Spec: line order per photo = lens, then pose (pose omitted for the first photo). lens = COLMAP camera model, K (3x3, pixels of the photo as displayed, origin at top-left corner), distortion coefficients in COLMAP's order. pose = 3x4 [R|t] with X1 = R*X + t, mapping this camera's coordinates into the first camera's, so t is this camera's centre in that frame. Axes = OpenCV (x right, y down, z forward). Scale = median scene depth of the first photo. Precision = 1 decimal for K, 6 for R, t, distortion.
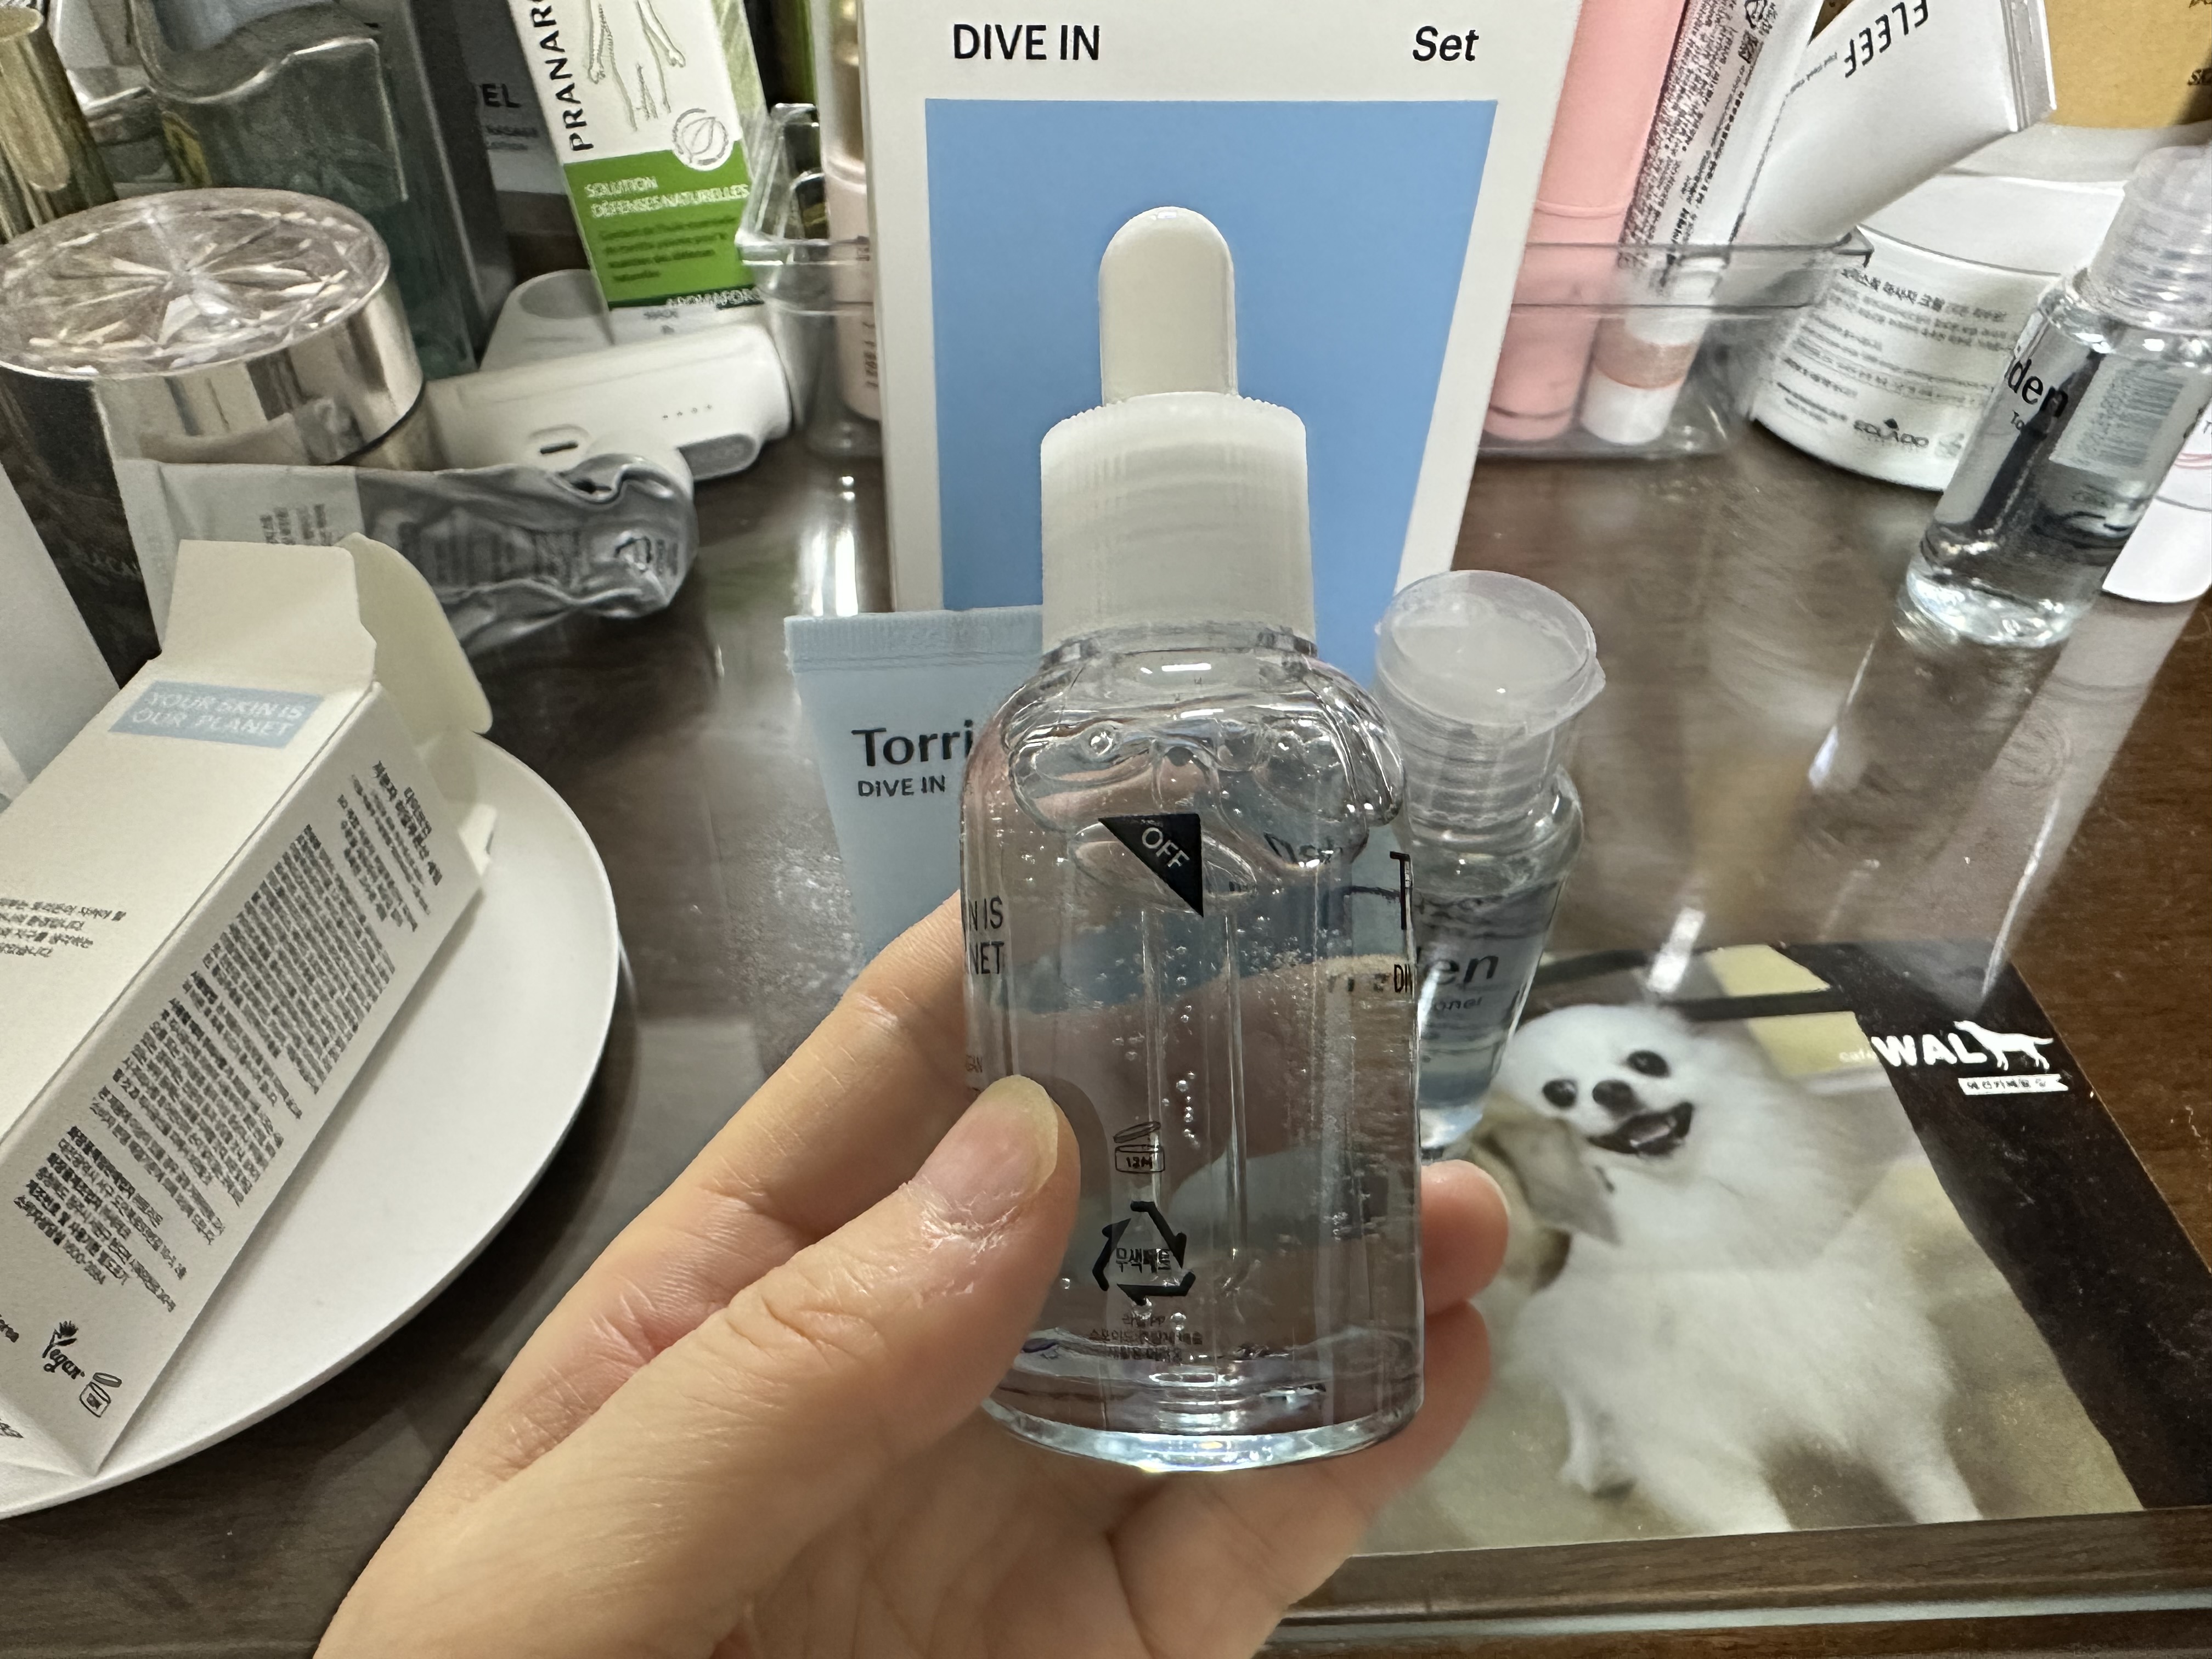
lens RADIAL K [[1533.5, 0, 1043.3], [0, 1533.5, 981.6], [0, 0, 1]] dist [-0.005127, 0.003549]
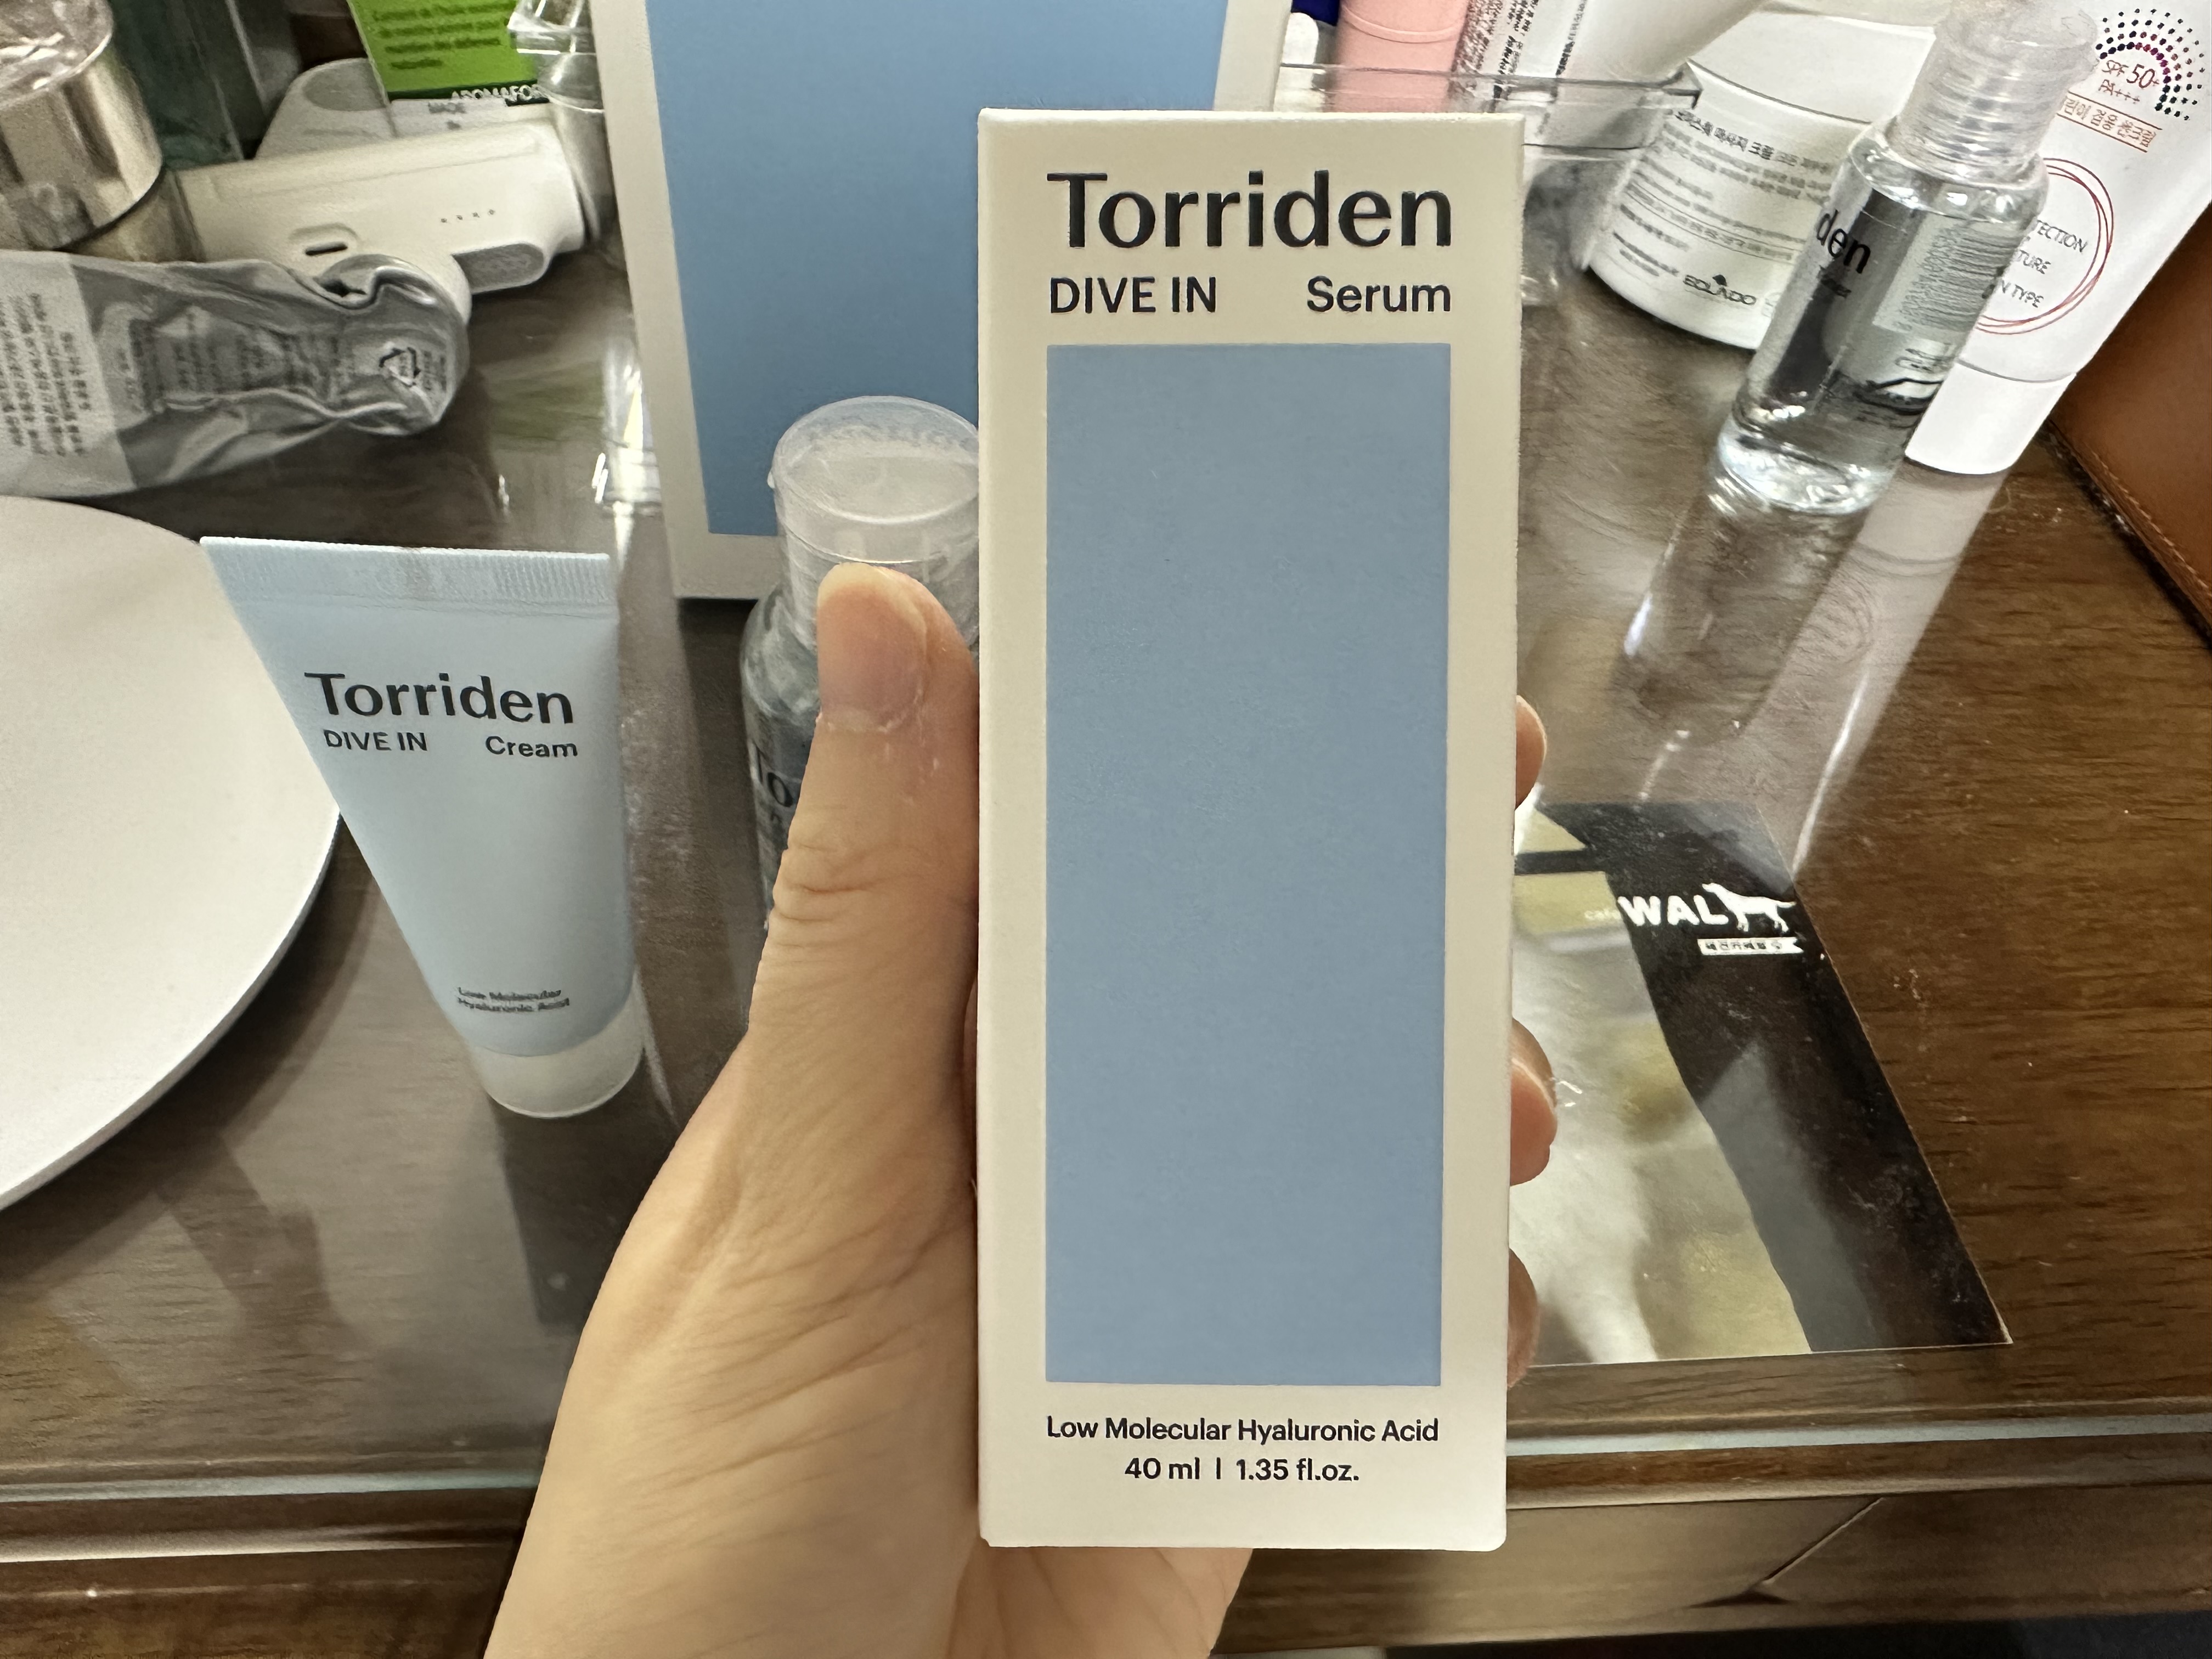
lens RADIAL K [[1533.5, 0, 1028.8], [0, 1533.5, 980.7], [0, 0, 1]] dist [-0.005127, 0.003549]
pose [[0.998778, 0.018328, 0.045899, 0.083872], [-0.022042, 0.996408, 0.081765, 0.013435], [-0.044236, -0.082677, 0.995594, 0.008844]]
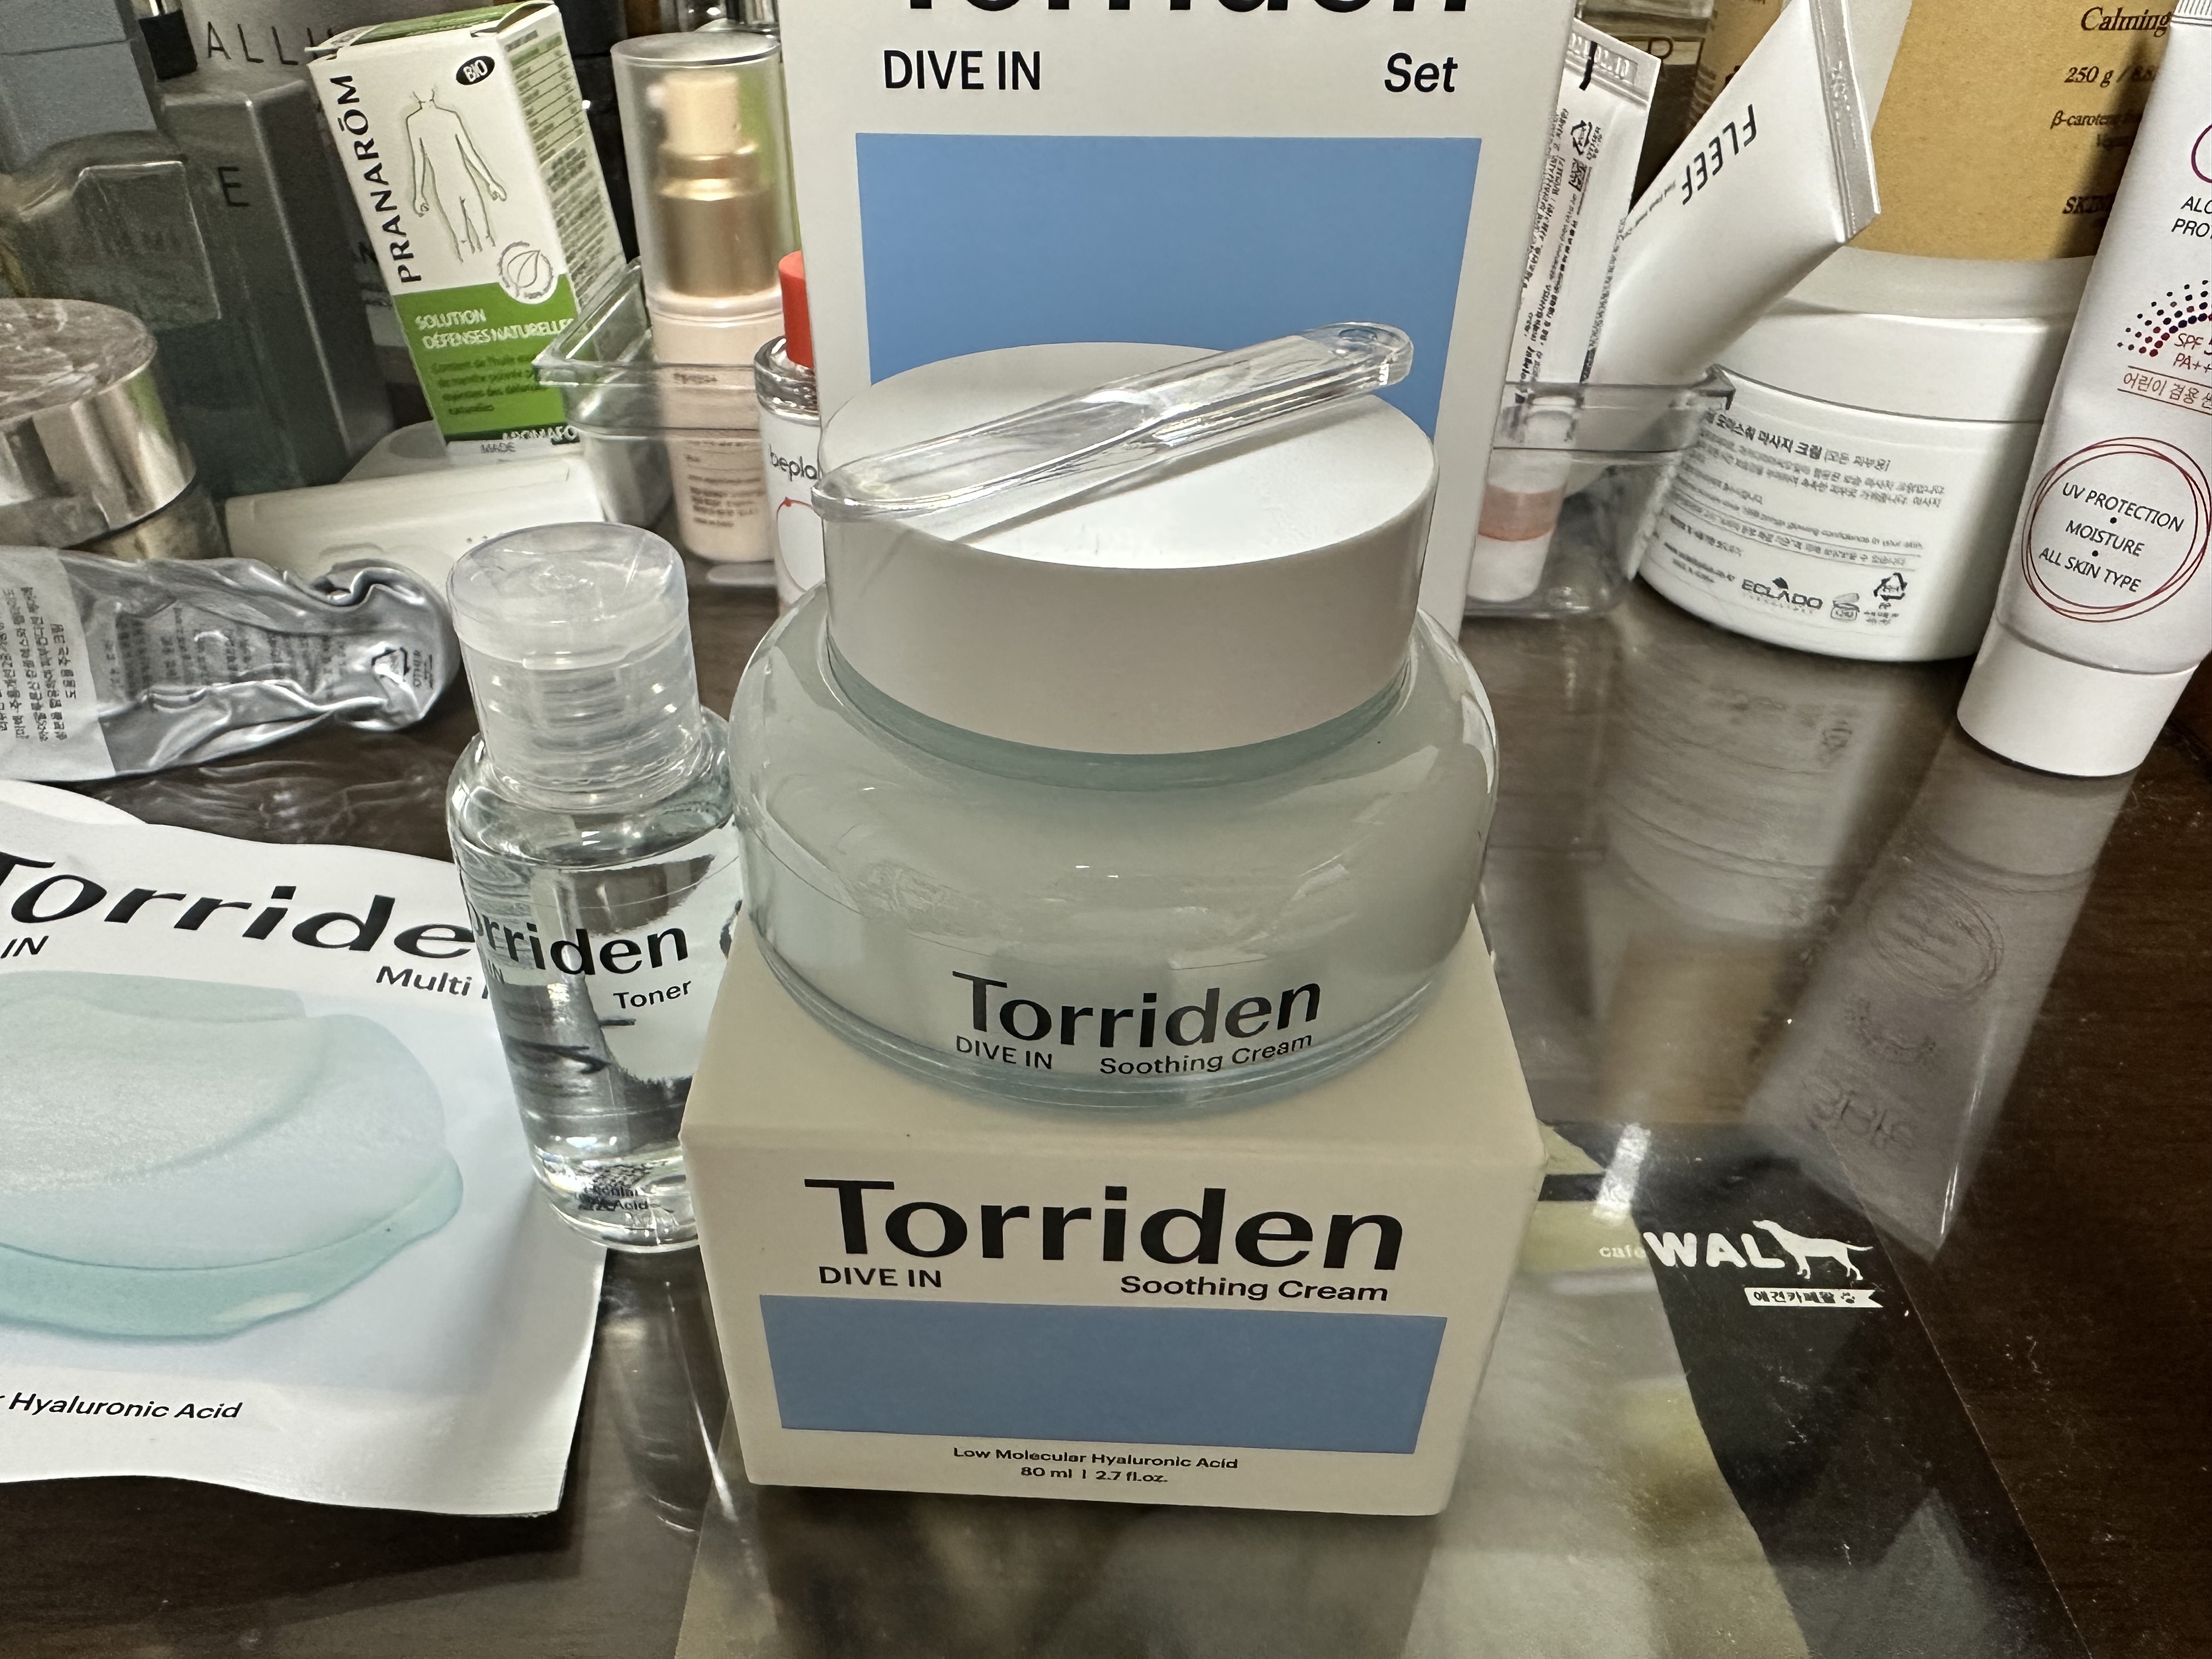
lens RADIAL K [[1533.5, 0, 1021.3], [0, 1533.5, 996.1], [0, 0, 1]] dist [-0.005127, 0.003549]
pose [[0.996077, 0.046552, -0.075251, 0.203100], [-0.056506, 0.989085, -0.136079, 0.032615], [0.068095, 0.139797, 0.987836, 0.112234]]
